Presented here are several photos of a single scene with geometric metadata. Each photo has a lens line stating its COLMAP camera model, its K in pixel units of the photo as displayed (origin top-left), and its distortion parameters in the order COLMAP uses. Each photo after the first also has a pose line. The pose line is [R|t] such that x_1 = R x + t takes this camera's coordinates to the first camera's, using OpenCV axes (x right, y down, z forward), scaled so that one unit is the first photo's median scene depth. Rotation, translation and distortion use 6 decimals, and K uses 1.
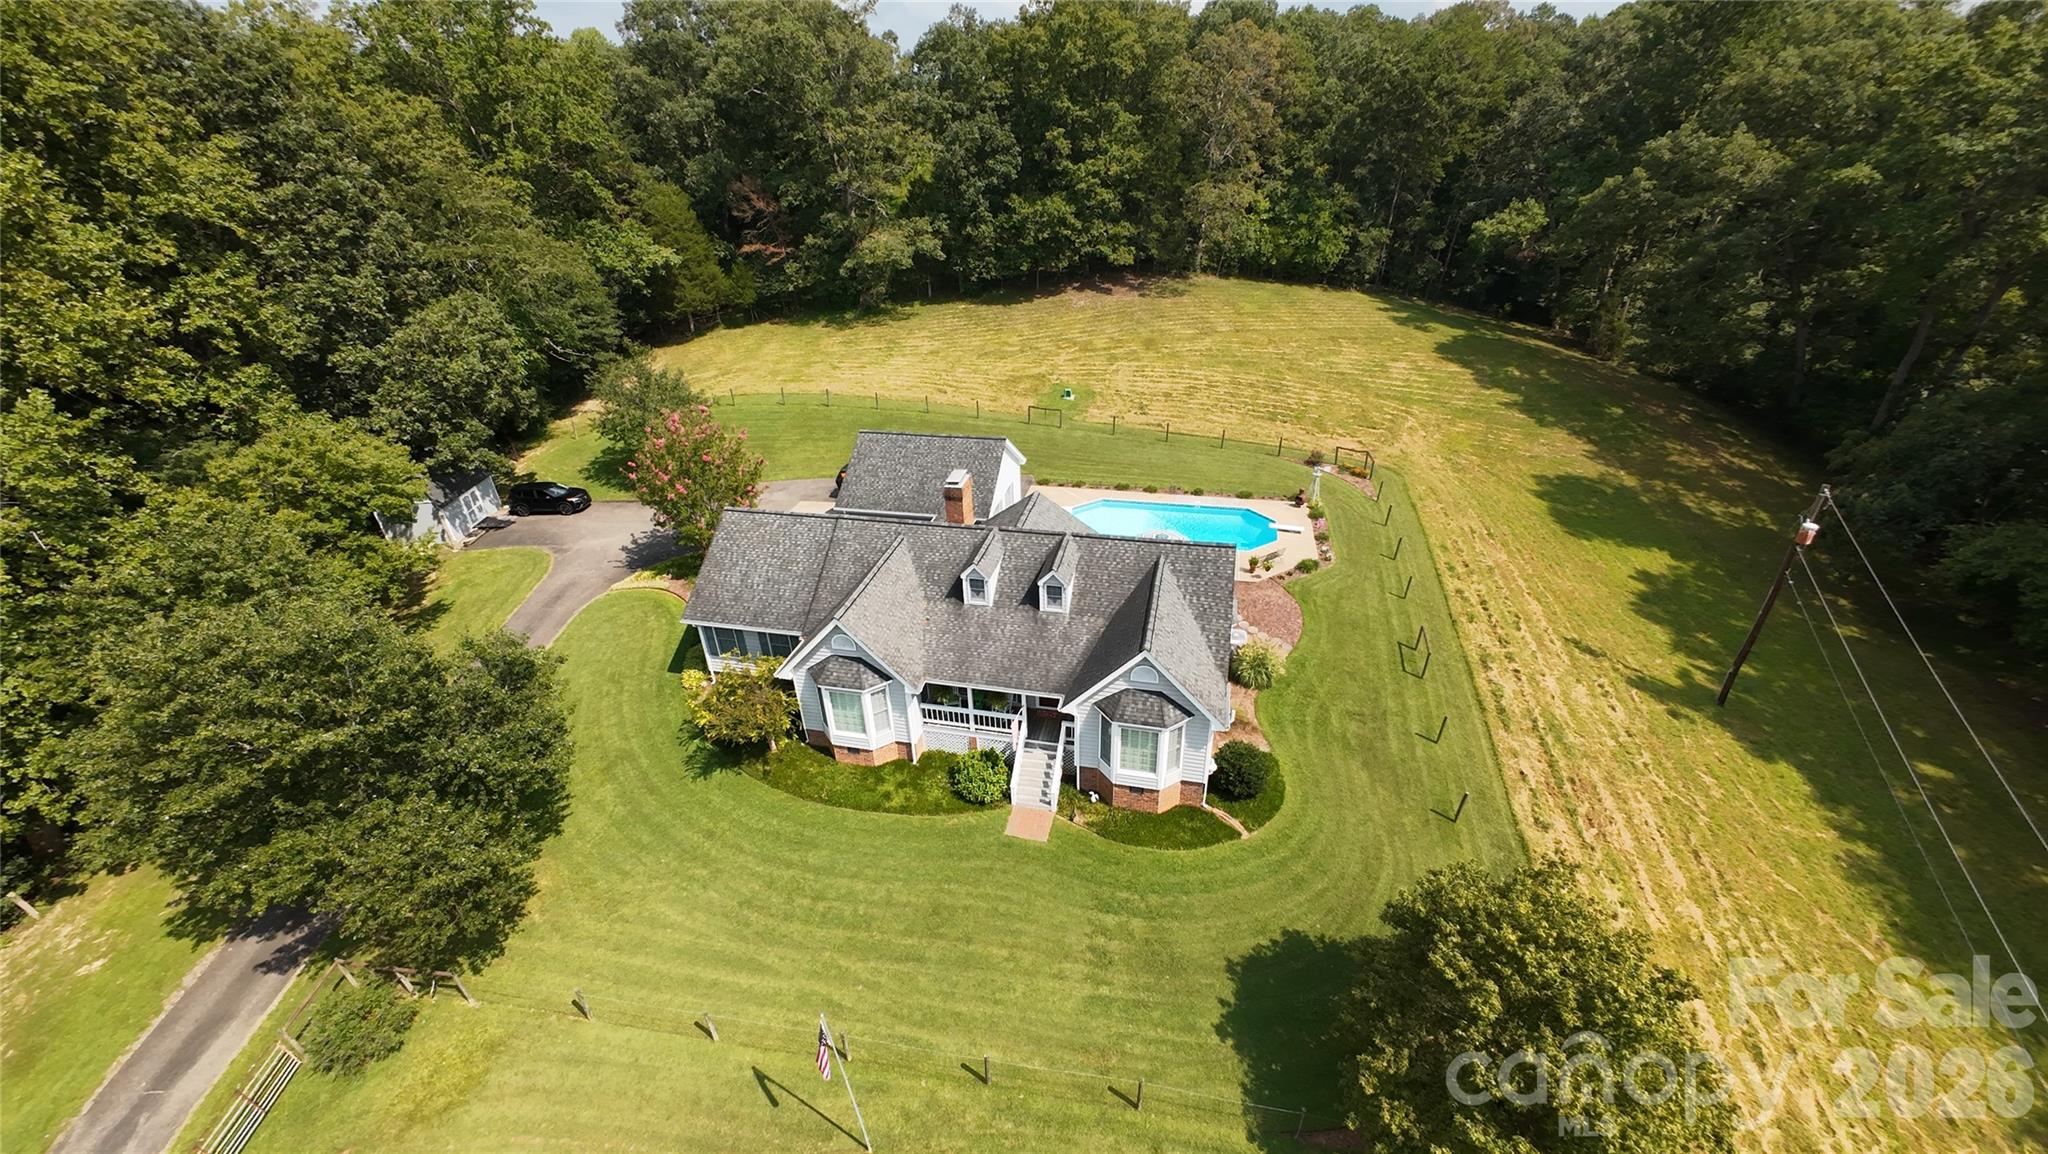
lens RADIAL K [[794.8, 0, 1021.0], [0, 794.8, 577.5], [0, 0, 1]] dist [-0.005762, 0.002267]
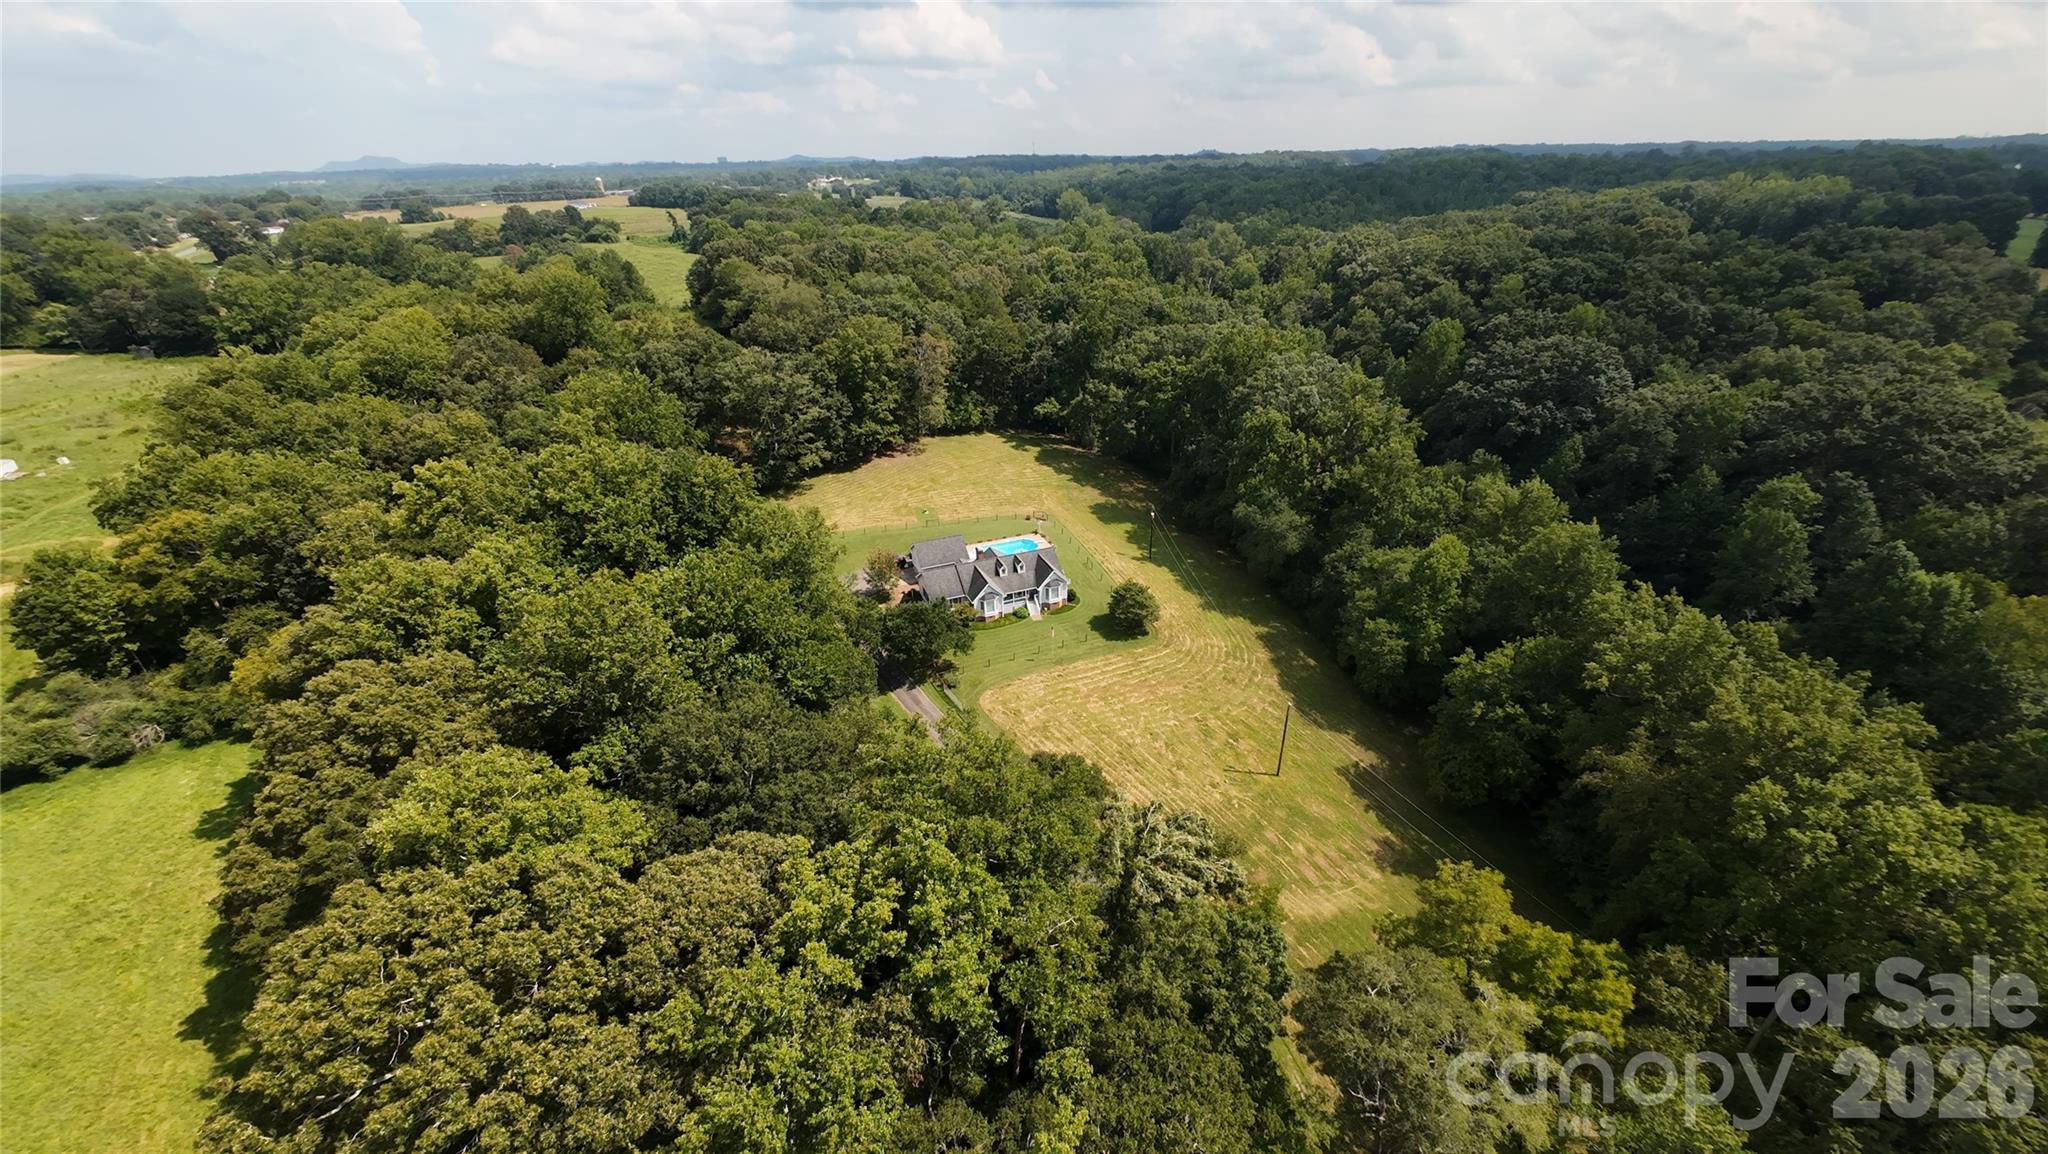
lens RADIAL K [[797.1, 0, 1020.3], [0, 797.1, 576.4], [0, 0, 1]] dist [-0.005626, 0.002342]
pose [[0.828034, -0.247978, 0.502859, -1.390150], [0.274099, 0.961432, 0.022771, -0.021842], [-0.489111, 0.118977, 0.864069, -1.746607]]
